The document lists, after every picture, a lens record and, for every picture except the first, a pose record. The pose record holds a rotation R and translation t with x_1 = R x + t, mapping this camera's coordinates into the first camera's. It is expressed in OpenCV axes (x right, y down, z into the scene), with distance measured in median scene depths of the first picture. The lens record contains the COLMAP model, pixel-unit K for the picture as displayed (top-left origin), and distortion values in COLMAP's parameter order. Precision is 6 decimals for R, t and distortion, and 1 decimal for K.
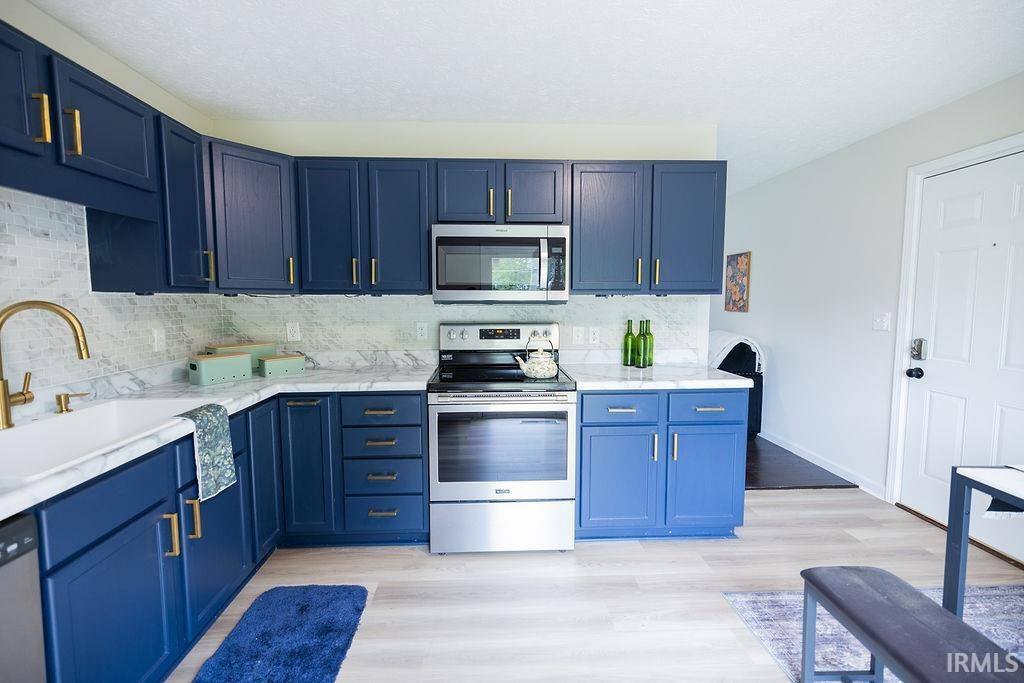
lens RADIAL K [[439.0, 0, 505.0], [0, 439.0, 333.6], [0, 0, 1]] dist [0.001384, 0.000404]
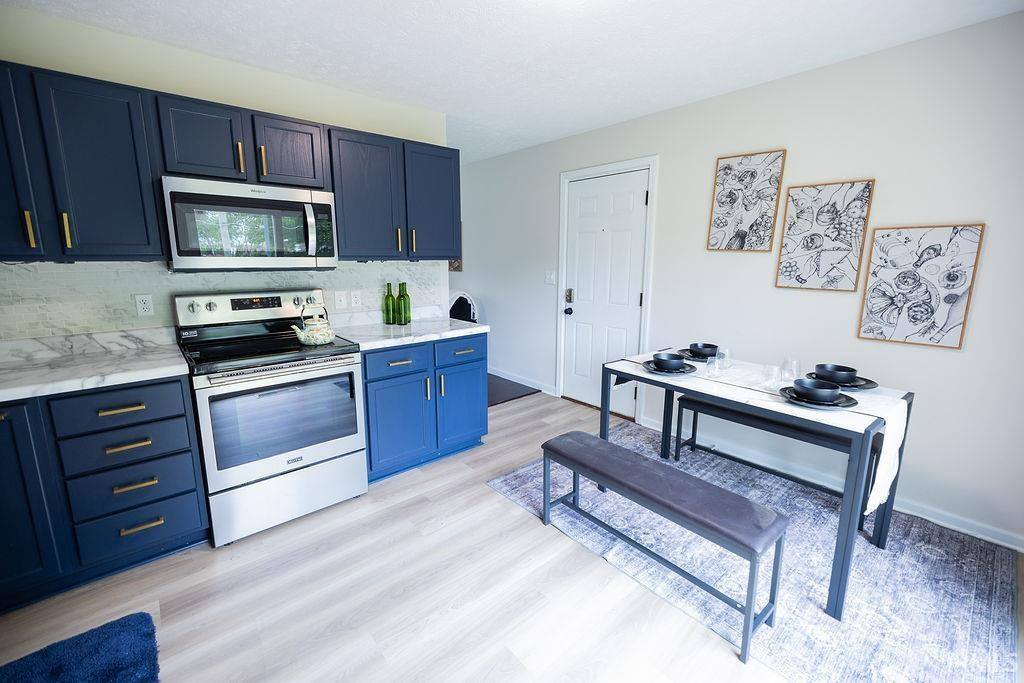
lens RADIAL K [[429.1, 0, 506.9], [0, 429.1, 334.0], [0, 0, 1]] dist [0.002824, 0.000404]
pose [[0.780306, -0.108310, 0.615947, -0.199406], [0.045421, 0.992103, 0.116914, -0.020070], [-0.623746, -0.063252, 0.779064, -0.050078]]
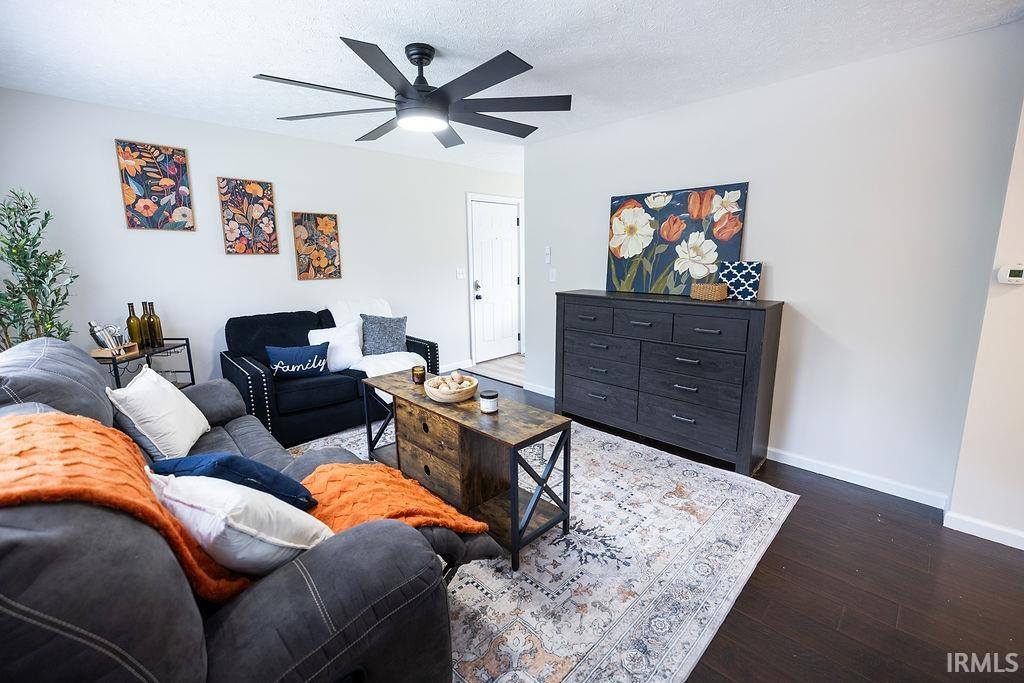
lens RADIAL K [[439.0, 0, 505.0], [0, 439.0, 333.6], [0, 0, 1]] dist [0.001384, 0.000404]
pose [[-0.680911, -0.121616, 0.722198, -0.779868], [0.069292, 0.970994, 0.228843, -0.242294], [-0.729081, 0.205864, -0.652734, 2.659611]]
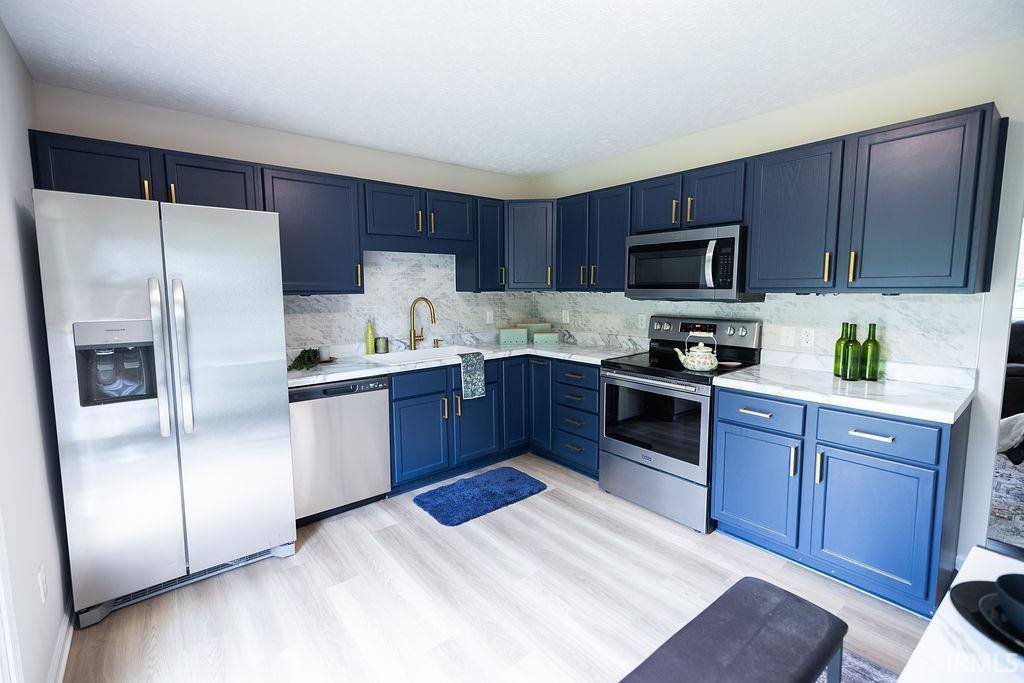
lens RADIAL K [[439.0, 0, 505.0], [0, 439.0, 333.6], [0, 0, 1]] dist [0.001384, 0.000404]
pose [[0.601718, 0.080299, -0.794662, 0.679822], [-0.056608, 0.996719, 0.057853, -0.026350], [0.796700, 0.010173, 0.604290, -0.037508]]
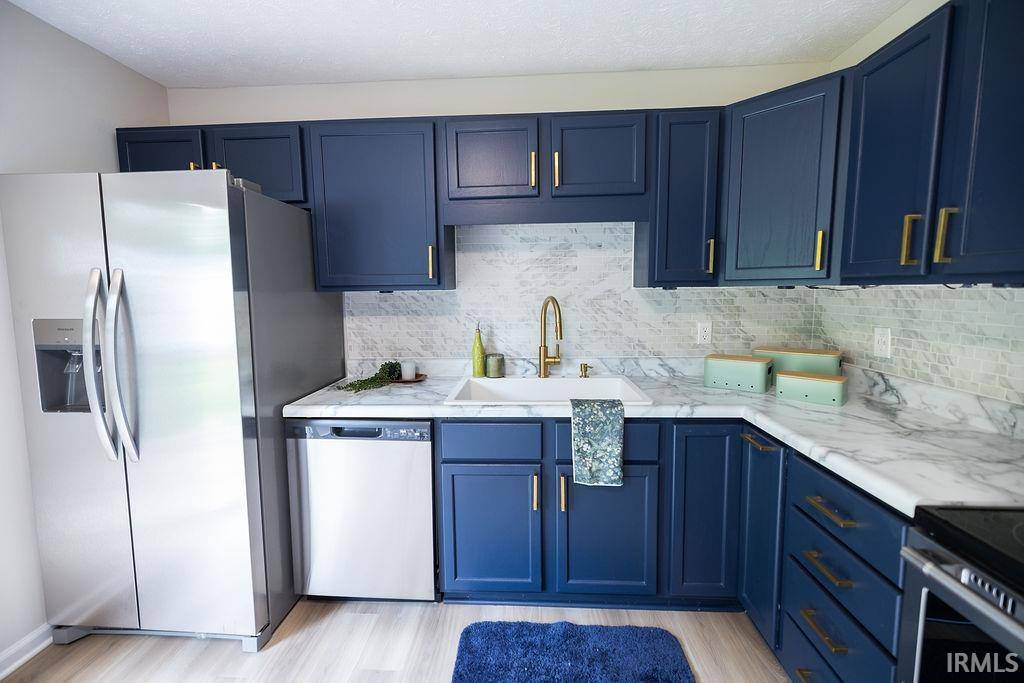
lens RADIAL K [[429.1, 0, 506.9], [0, 429.1, 334.0], [0, 0, 1]] dist [0.002824, 0.000404]
pose [[-0.090949, 0.102894, -0.990526, 0.234546], [-0.067305, 0.991739, 0.109199, -0.060225], [0.993579, 0.076599, -0.083272, 0.623386]]
